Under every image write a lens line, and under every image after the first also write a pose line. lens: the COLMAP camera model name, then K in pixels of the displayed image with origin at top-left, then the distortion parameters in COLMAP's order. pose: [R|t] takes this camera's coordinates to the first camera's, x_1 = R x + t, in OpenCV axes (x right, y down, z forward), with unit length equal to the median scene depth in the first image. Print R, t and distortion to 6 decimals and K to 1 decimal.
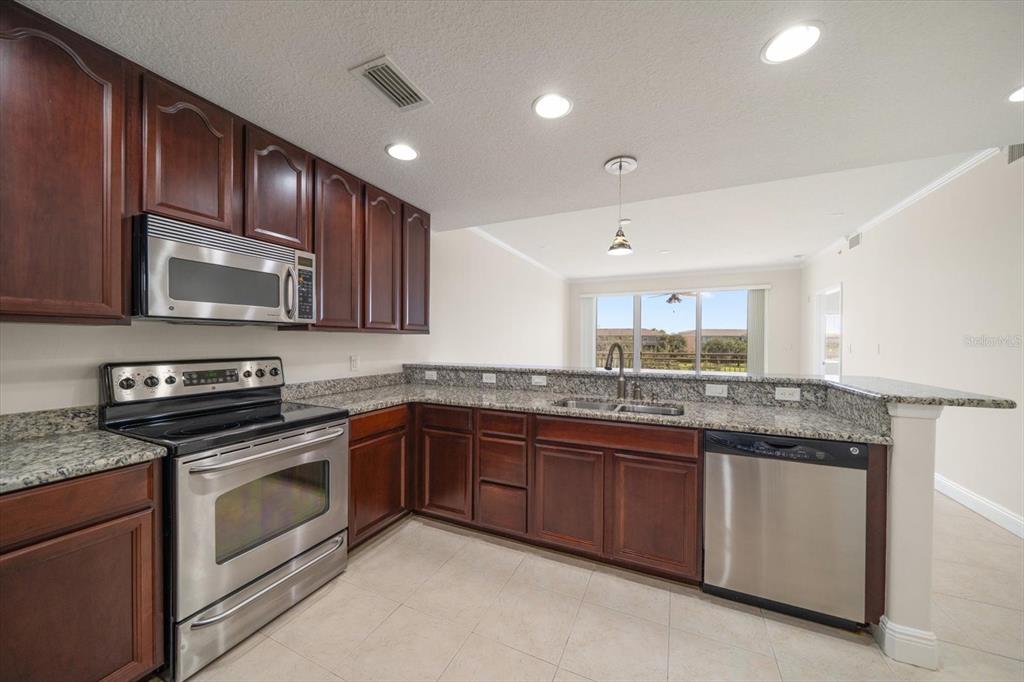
lens RADIAL K [[356.0, 0, 512.0], [0, 356.0, 341.0], [0, 0, 1]] dist [-0.007290, 0.000180]
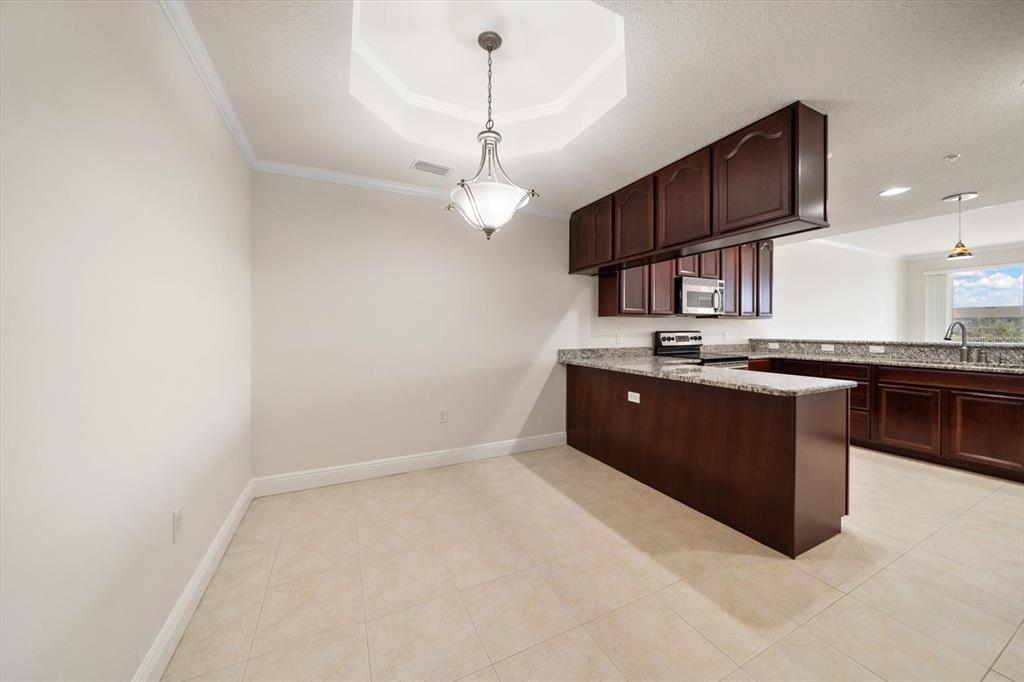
lens RADIAL K [[357.6, 0, 510.3], [0, 357.6, 328.9], [0, 0, 1]] dist [-0.000595, -0.000015]
pose [[0.780207, -0.004470, -0.625505, -0.216037], [0.004866, 0.999988, -0.001077, 0.028911], [0.625502, -0.002204, 0.780219, -1.289399]]
